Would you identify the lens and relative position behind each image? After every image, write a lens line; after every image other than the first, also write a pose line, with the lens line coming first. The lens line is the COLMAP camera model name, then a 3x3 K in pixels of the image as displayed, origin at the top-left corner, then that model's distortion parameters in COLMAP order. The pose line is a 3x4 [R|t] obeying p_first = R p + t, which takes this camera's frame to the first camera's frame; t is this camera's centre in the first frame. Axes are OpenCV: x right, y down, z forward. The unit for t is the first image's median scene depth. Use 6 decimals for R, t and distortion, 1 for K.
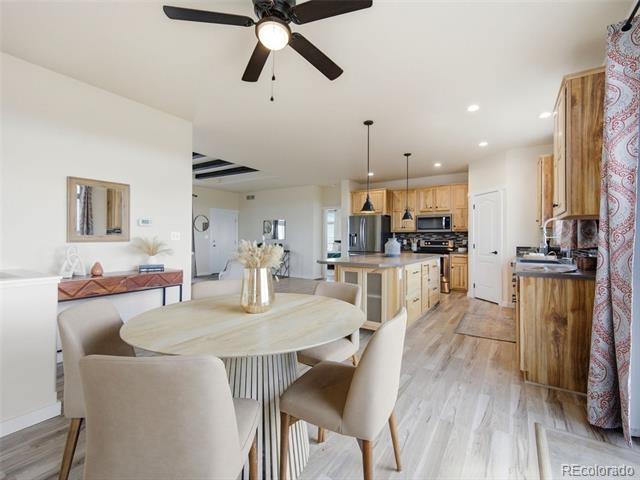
lens RADIAL K [[294.9, 0, 321.8], [0, 294.9, 237.9], [0, 0, 1]] dist [0.000370, 0.000052]
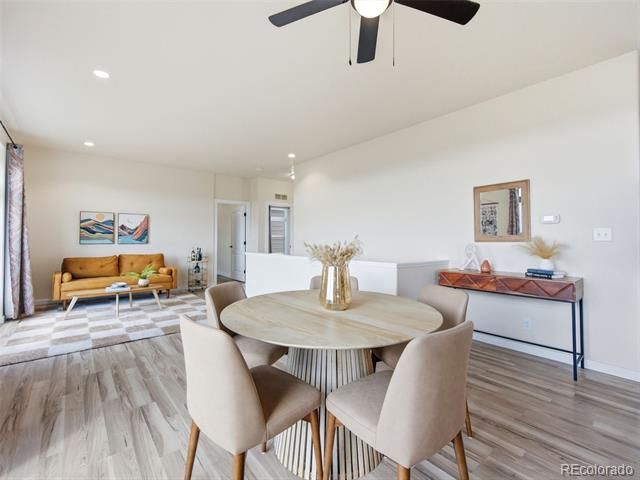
lens RADIAL K [[279.1, 0, 320.8], [0, 279.1, 237.1], [0, 0, 1]] dist [0.000510, -0.000101]
pose [[-0.272188, -0.015620, -0.962117, 0.365385], [-0.004945, 0.999878, -0.014835, 0.014905], [0.962231, 0.000720, -0.272232, 0.639350]]
